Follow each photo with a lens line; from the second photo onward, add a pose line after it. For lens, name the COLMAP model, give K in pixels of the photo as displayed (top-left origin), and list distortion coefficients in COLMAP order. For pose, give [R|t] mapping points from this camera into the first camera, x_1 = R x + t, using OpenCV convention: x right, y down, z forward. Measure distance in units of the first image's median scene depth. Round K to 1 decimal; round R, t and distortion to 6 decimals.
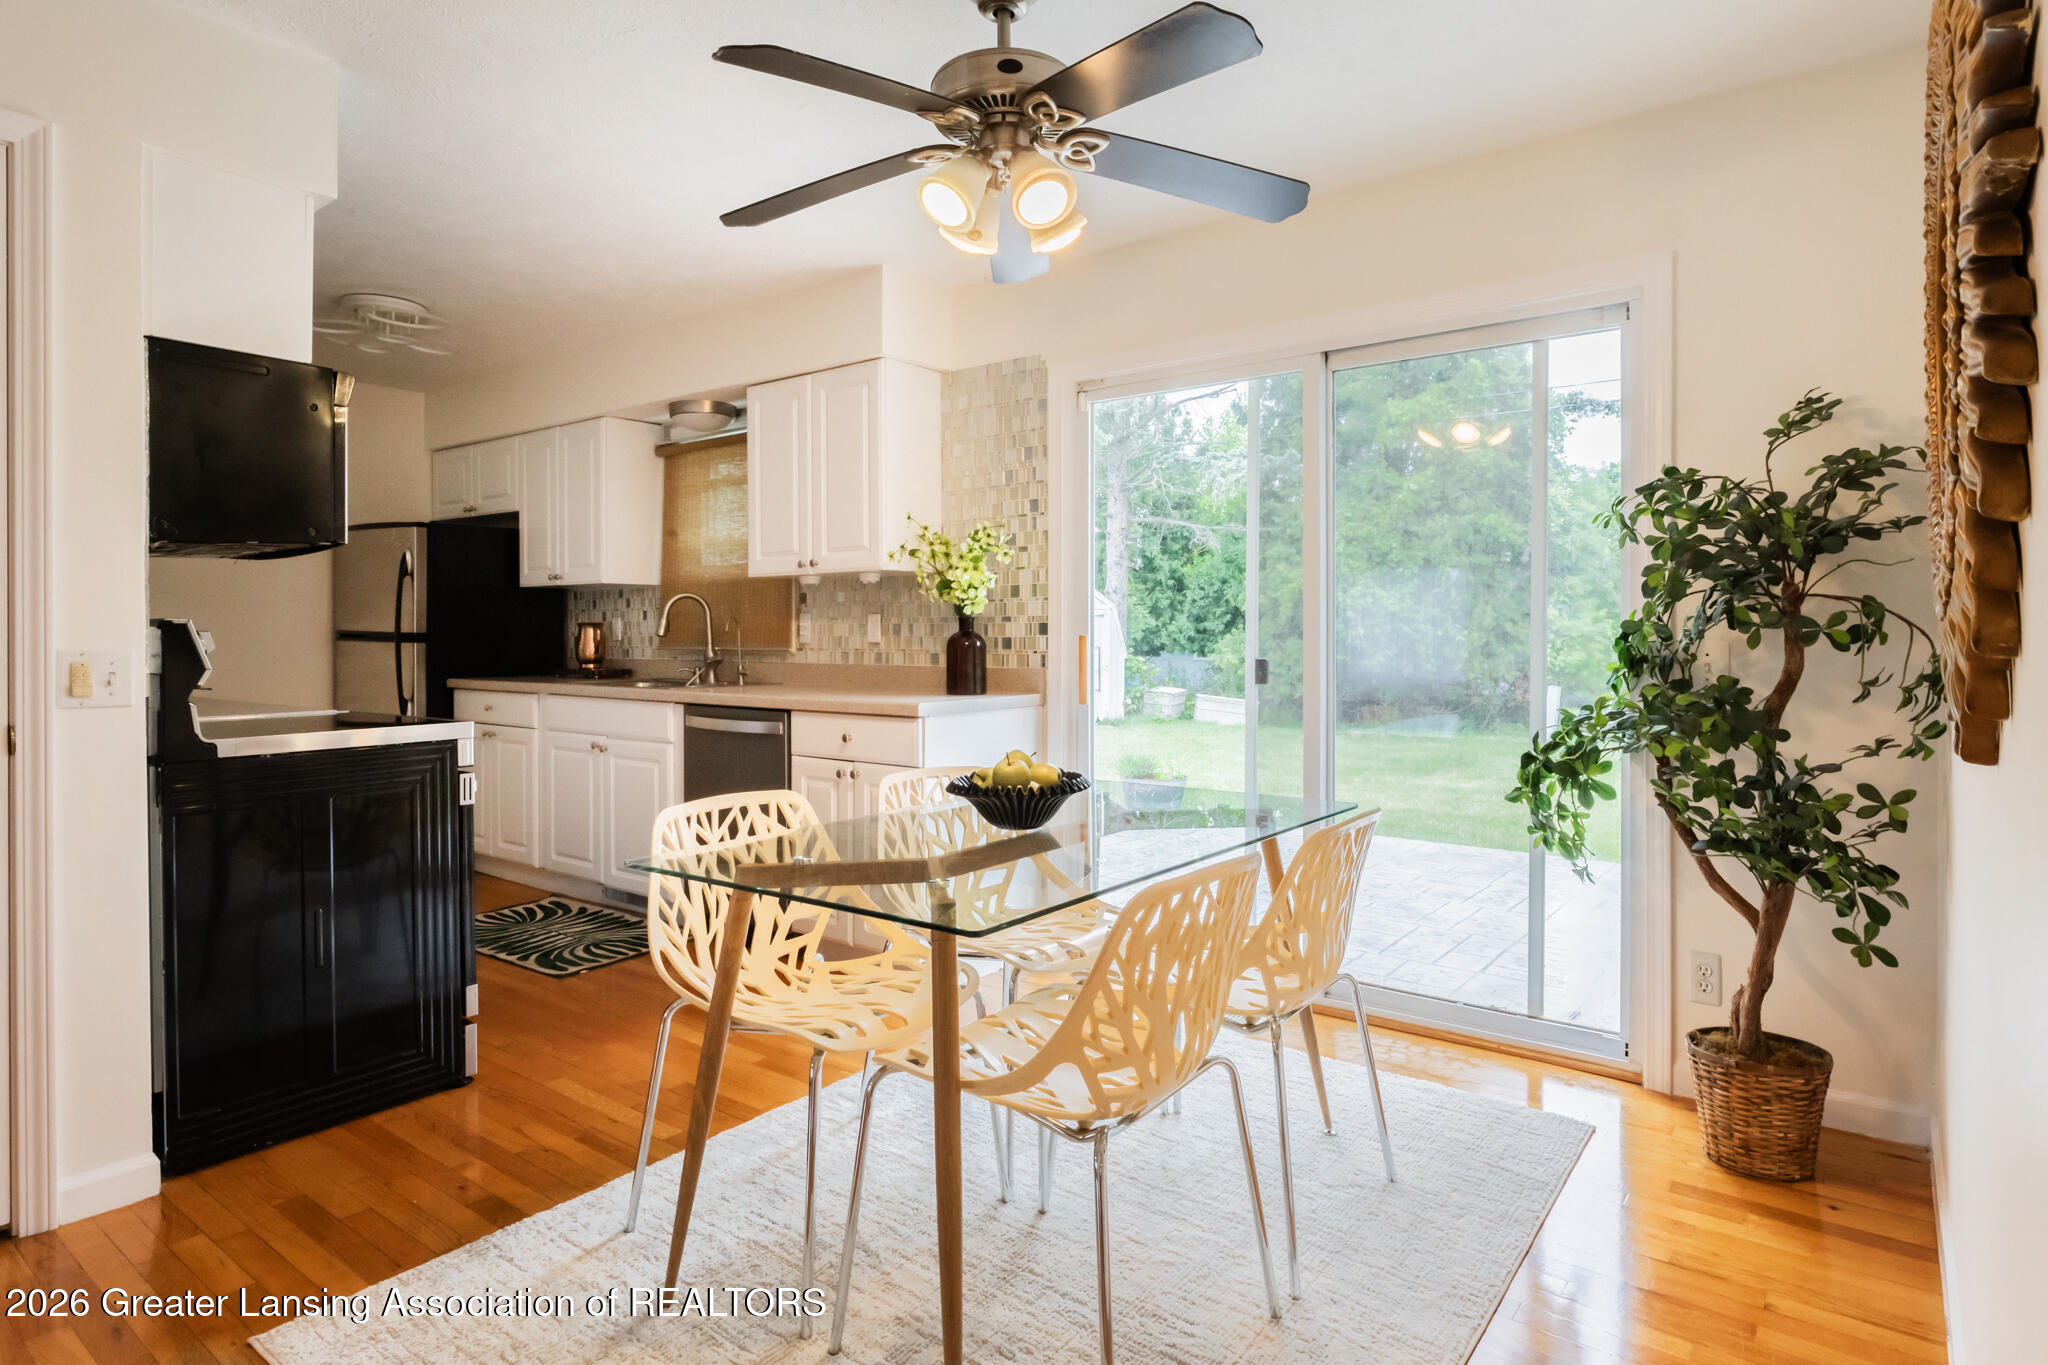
lens RADIAL K [[1114.0, 0, 1068.6], [0, 1114.0, 636.1], [0, 0, 1]] dist [0.007240, -0.001234]
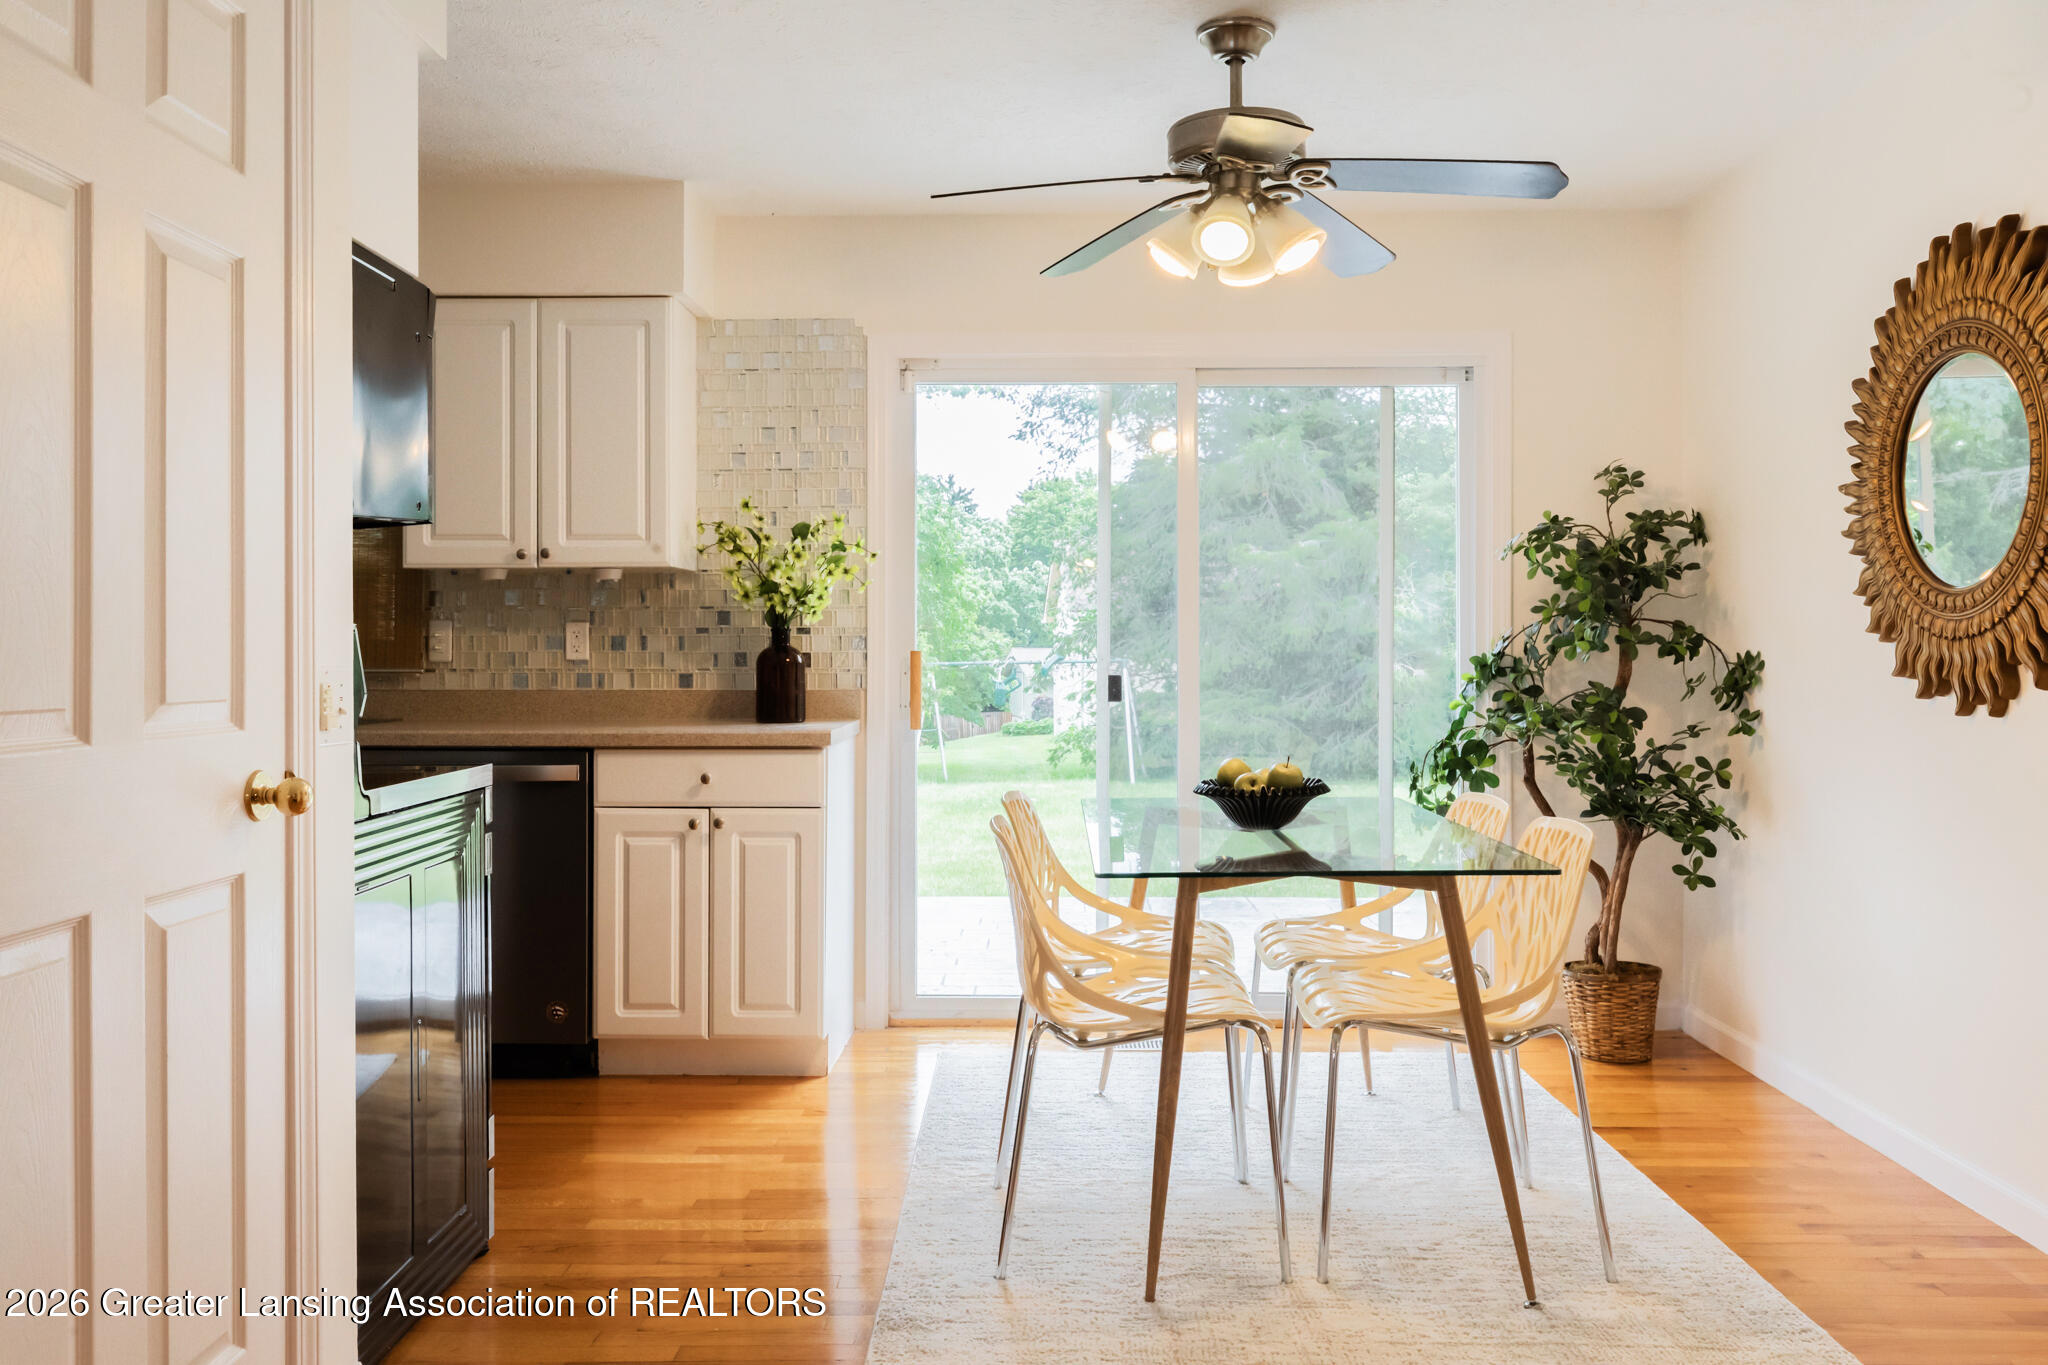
lens RADIAL K [[1597.2, 0, 1039.4], [0, 1597.2, 638.4], [0, 0, 1]] dist [0.006412, -0.000265]
pose [[0.802280, 0.004973, 0.596927, -0.606337], [0.001279, 0.999949, -0.010051, 0.002419], [-0.596946, 0.008827, 0.802233, -0.055366]]
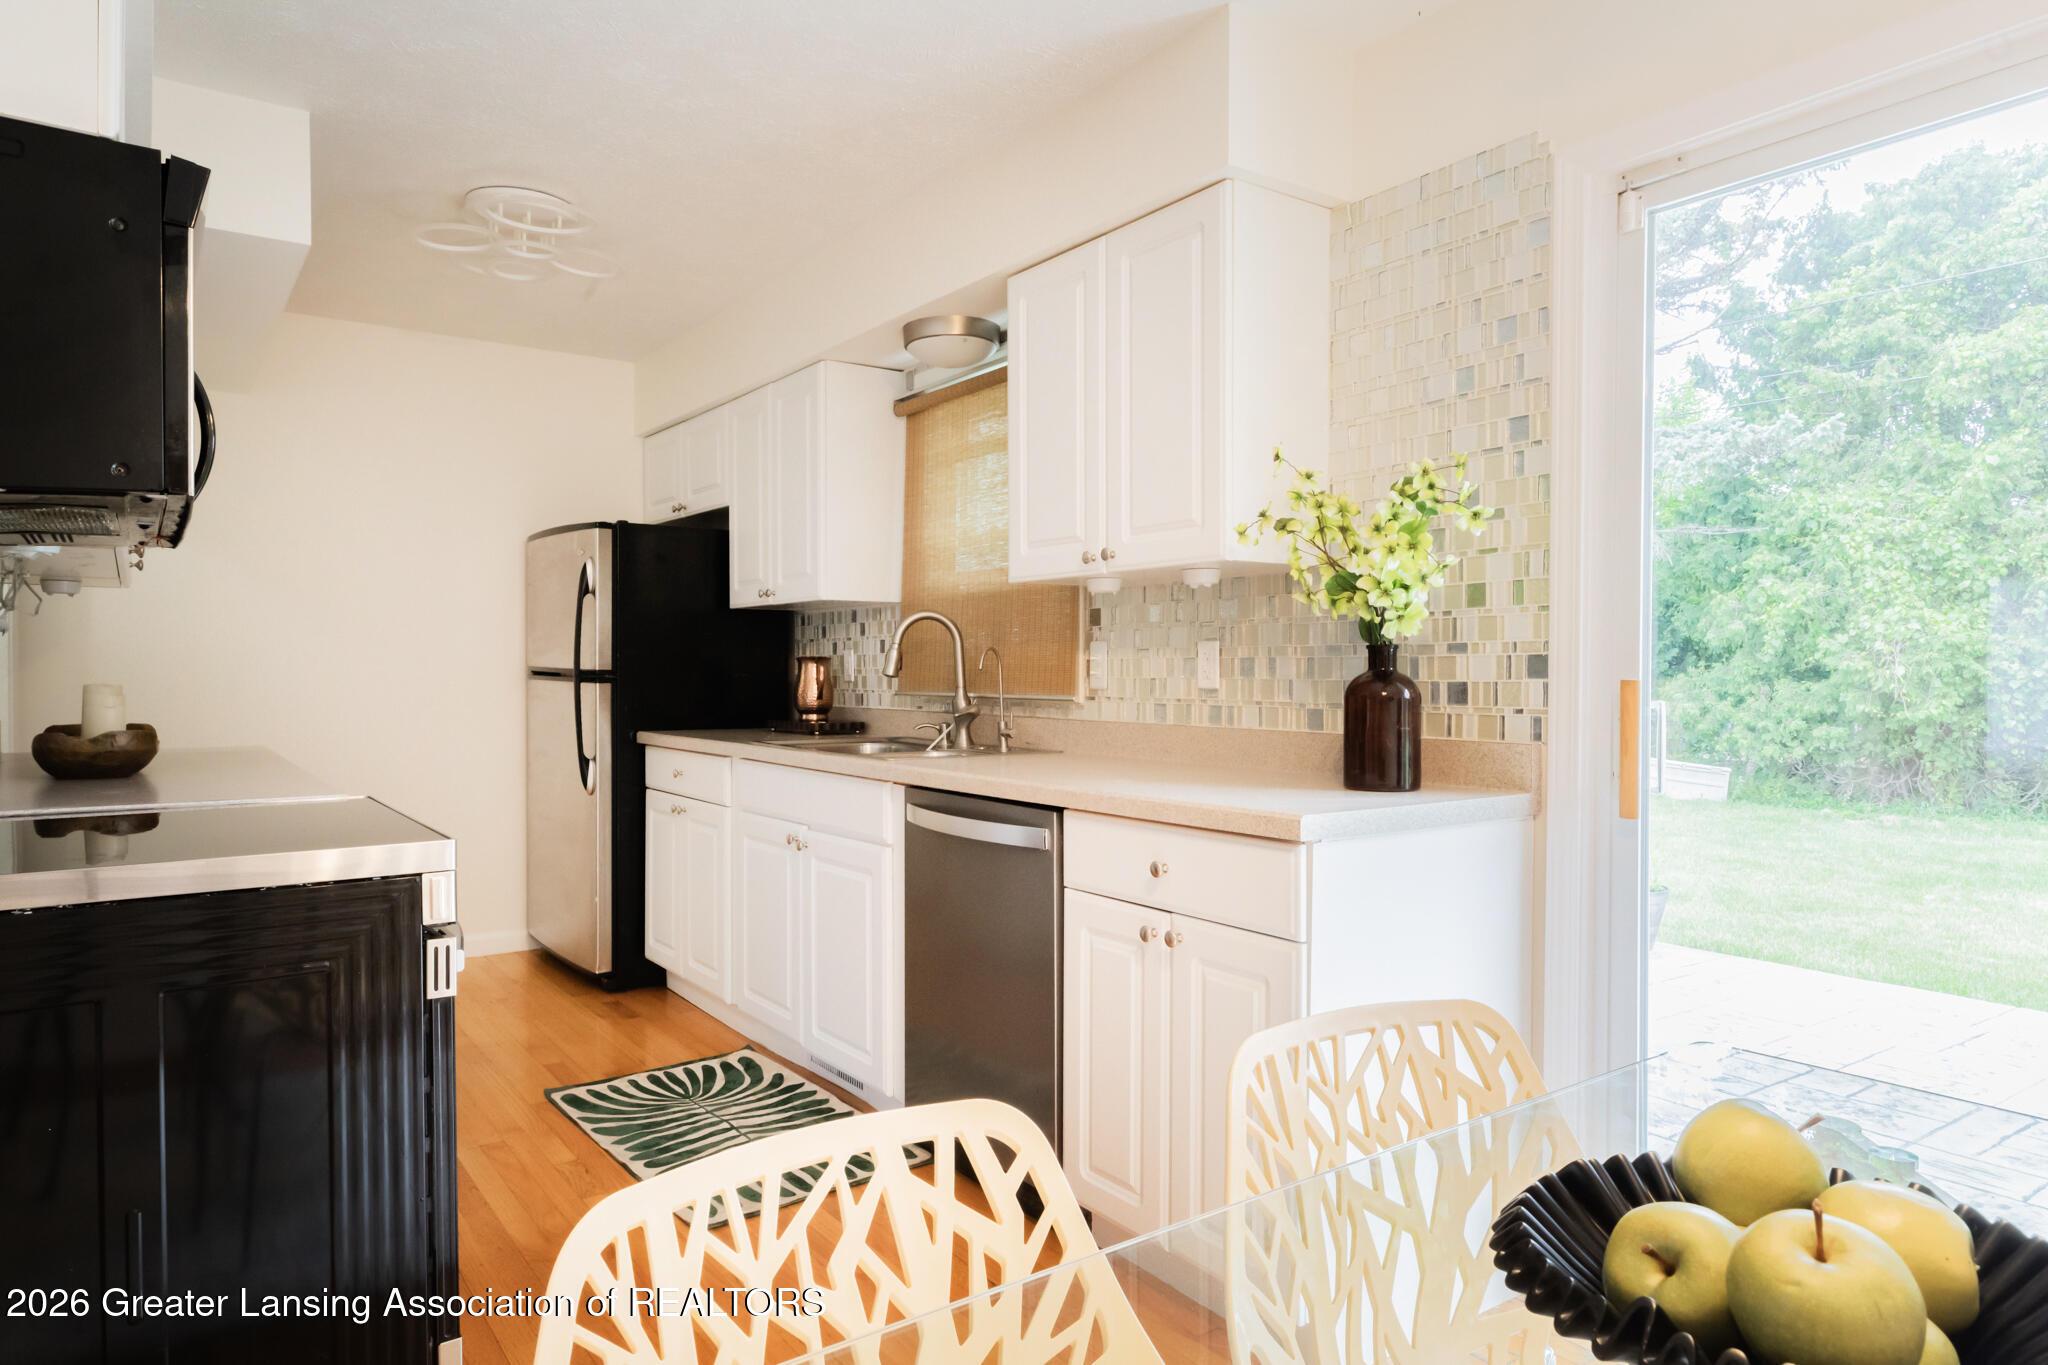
lens RADIAL K [[1232.4, 0, 1028.9], [0, 1232.4, 689.2], [0, 0, 1]] dist [0.004119, 0.003297]
pose [[0.951928, 0.008126, -0.306213, -0.067876], [-0.004561, 0.999913, 0.012357, -0.001848], [0.306287, -0.010367, 0.951883, 0.364662]]
